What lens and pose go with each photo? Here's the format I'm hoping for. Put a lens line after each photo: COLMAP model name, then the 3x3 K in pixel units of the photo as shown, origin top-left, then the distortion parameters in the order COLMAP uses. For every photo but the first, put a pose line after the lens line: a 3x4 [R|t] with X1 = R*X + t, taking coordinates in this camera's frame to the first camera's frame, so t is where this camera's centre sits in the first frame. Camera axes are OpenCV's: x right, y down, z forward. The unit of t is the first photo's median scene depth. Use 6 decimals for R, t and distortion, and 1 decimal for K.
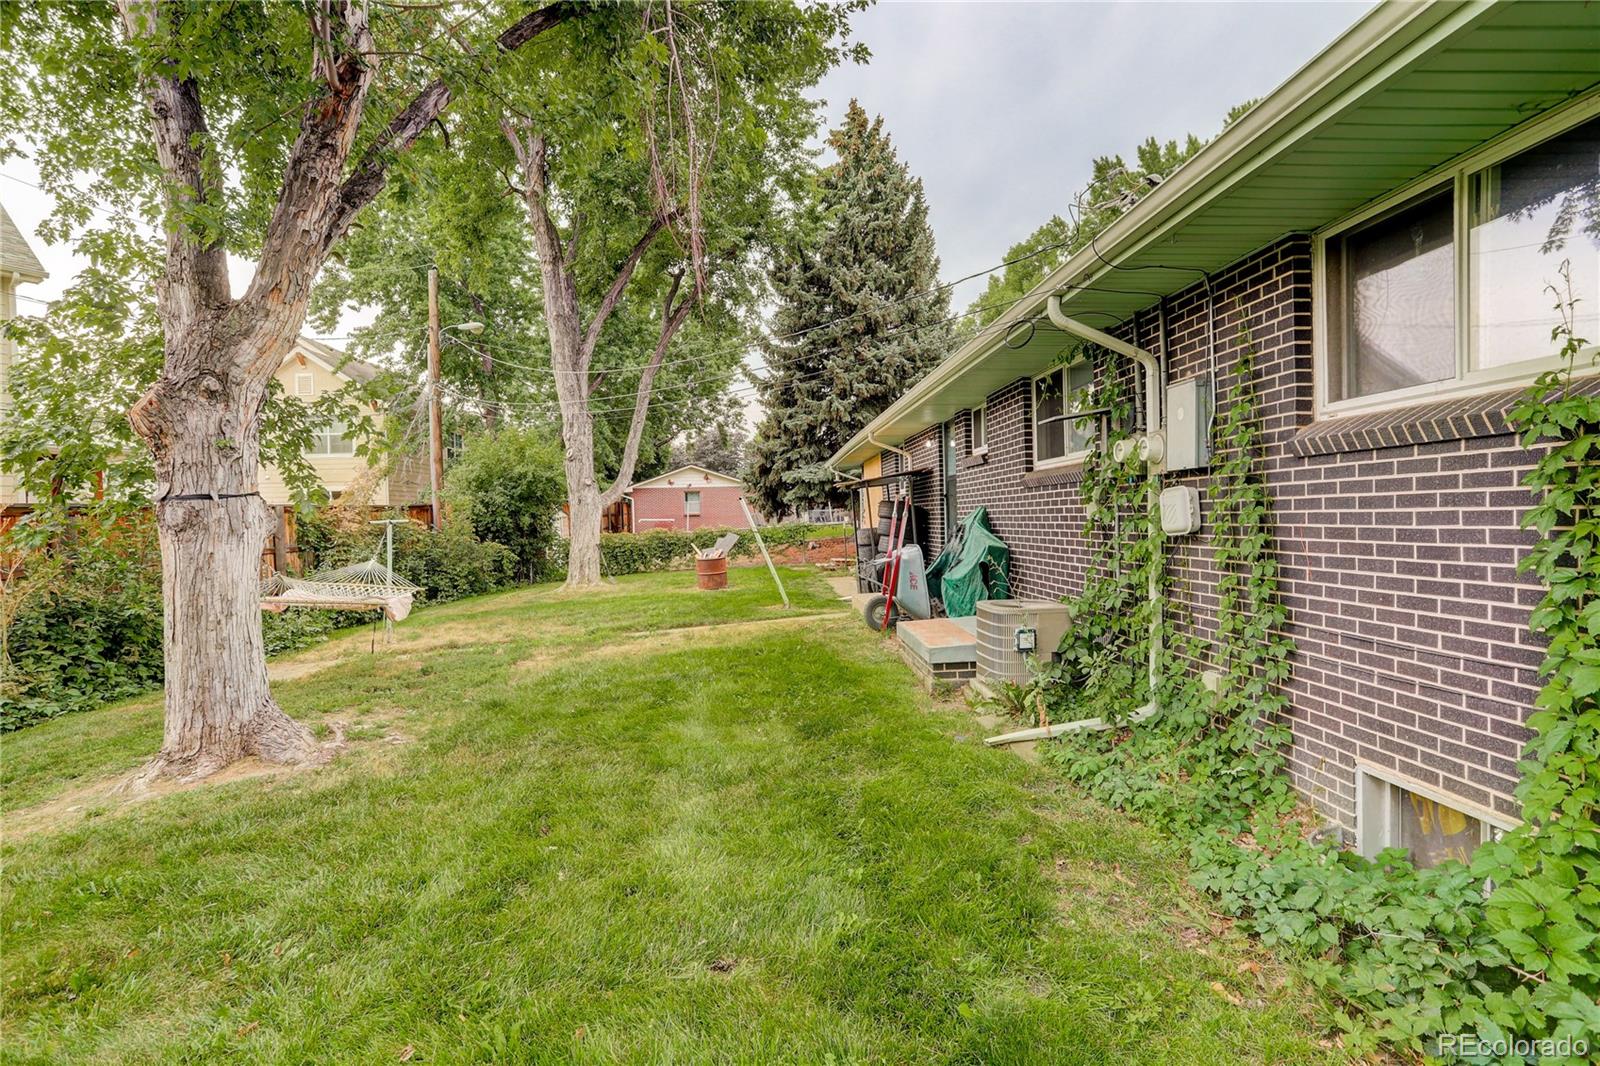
lens RADIAL K [[754.5, 0, 800.0], [0, 754.5, 533.0], [0, 0, 1]] dist [-0.001235, -0.000222]
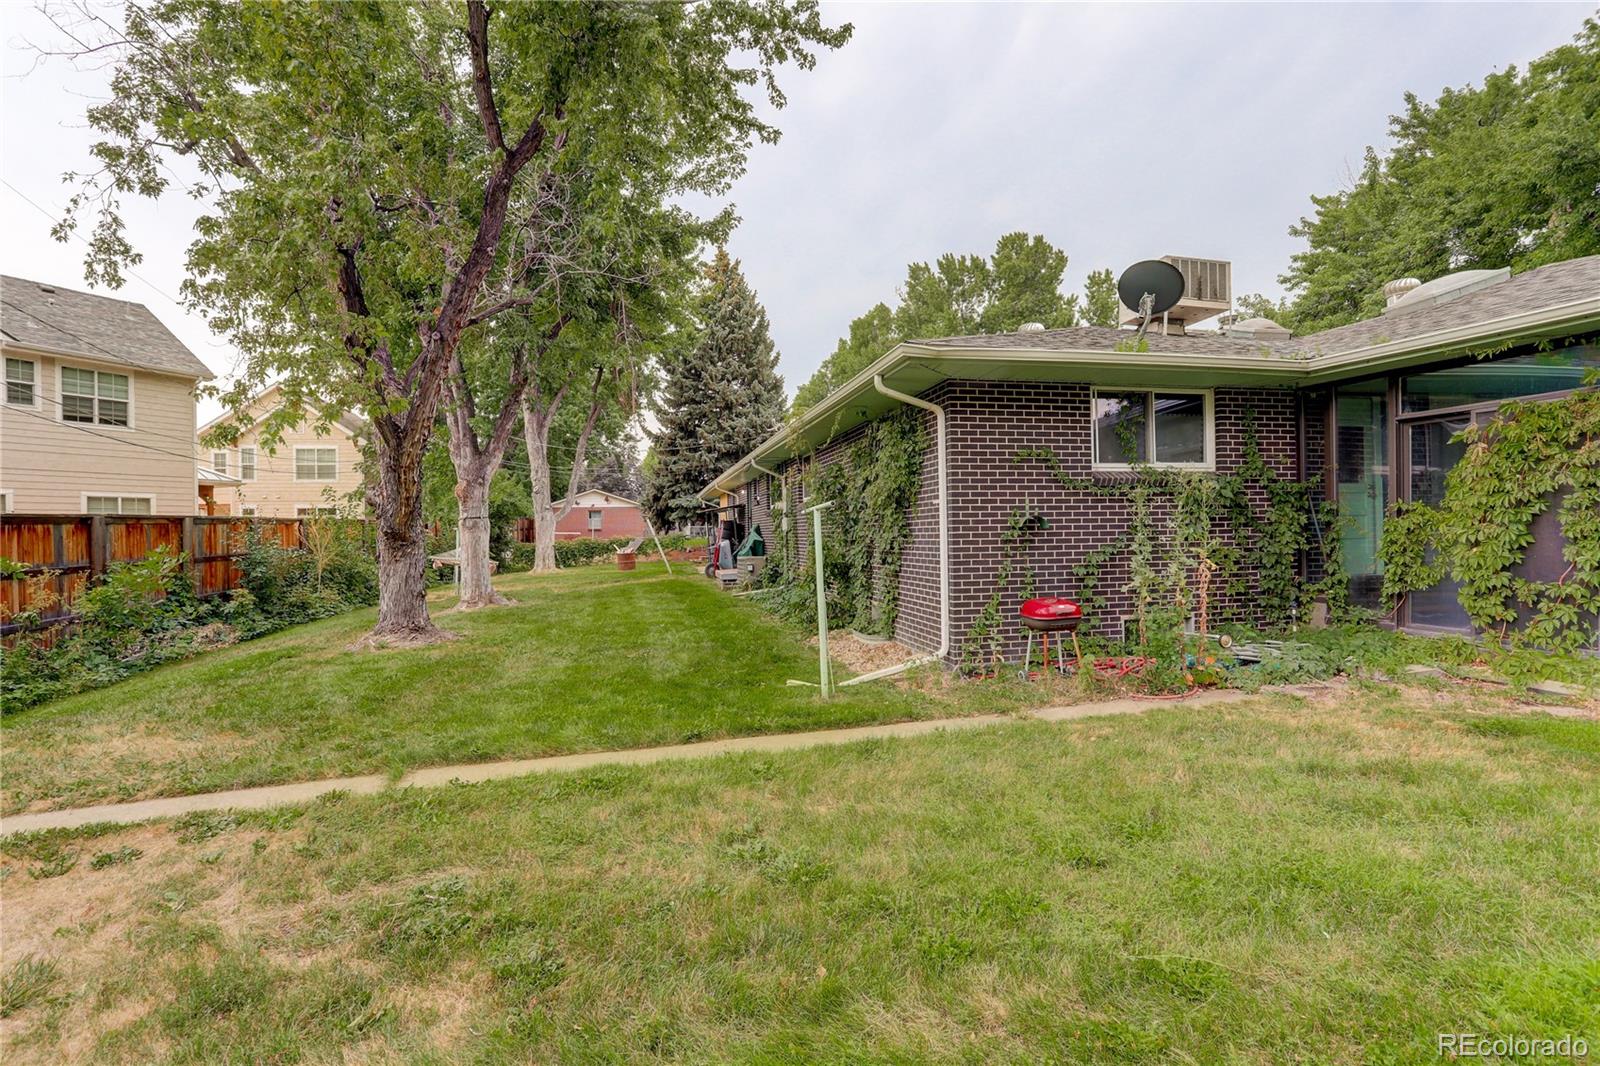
lens RADIAL K [[793.7, 0, 800.0], [0, 793.7, 533.0], [0, 0, 1]] dist [-0.049821, -0.000074]
pose [[0.990112, 0.006224, 0.140141, 0.013910], [-0.002866, 0.999704, -0.024148, 0.021088], [-0.140250, 0.023508, 0.989837, -0.572440]]
